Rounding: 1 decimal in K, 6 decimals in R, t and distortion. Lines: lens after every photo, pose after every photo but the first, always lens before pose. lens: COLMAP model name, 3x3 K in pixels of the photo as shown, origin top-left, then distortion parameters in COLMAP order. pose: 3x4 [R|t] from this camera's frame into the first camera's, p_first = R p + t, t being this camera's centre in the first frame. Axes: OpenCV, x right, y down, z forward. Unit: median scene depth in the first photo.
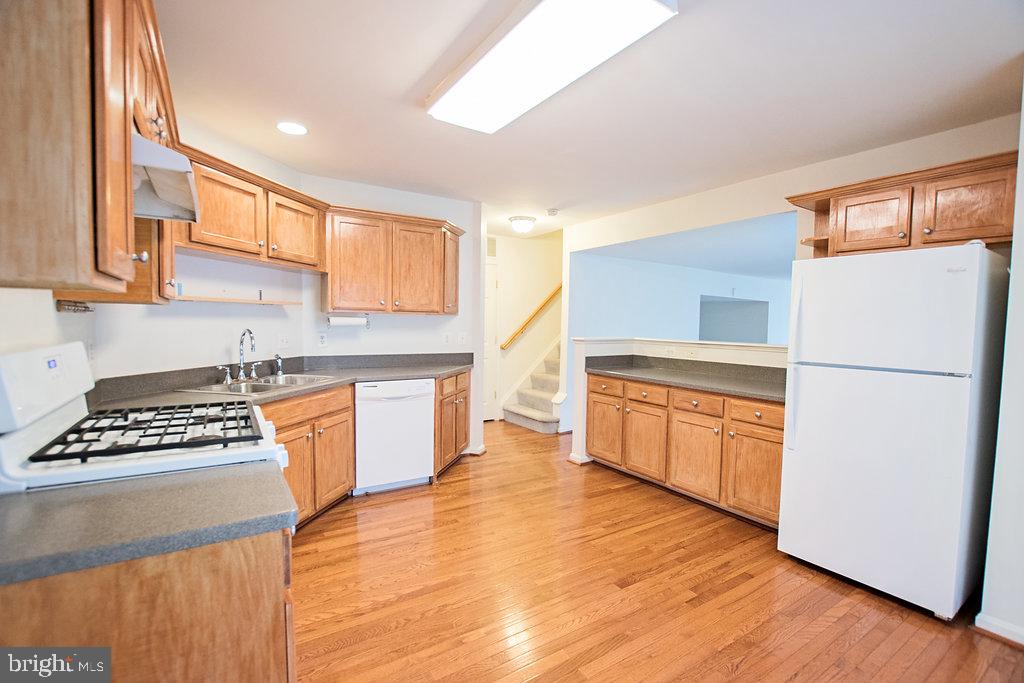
lens RADIAL K [[465.2, 0, 514.7], [0, 465.2, 346.6], [0, 0, 1]] dist [-0.031673, 0.000254]
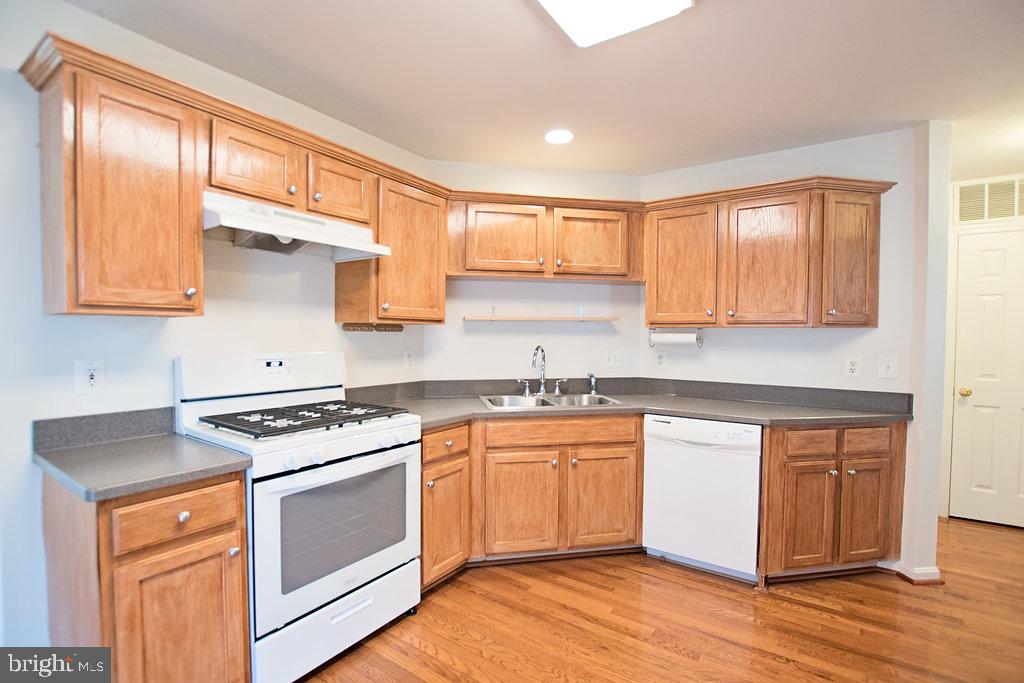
lens RADIAL K [[465.2, 0, 514.7], [0, 465.2, 346.6], [0, 0, 1]] dist [-0.031673, 0.000254]
pose [[0.378955, 0.007608, -0.925384, 0.317902], [-0.050641, 0.998638, -0.012527, -0.017326], [0.924028, 0.051610, 0.378824, 0.480114]]
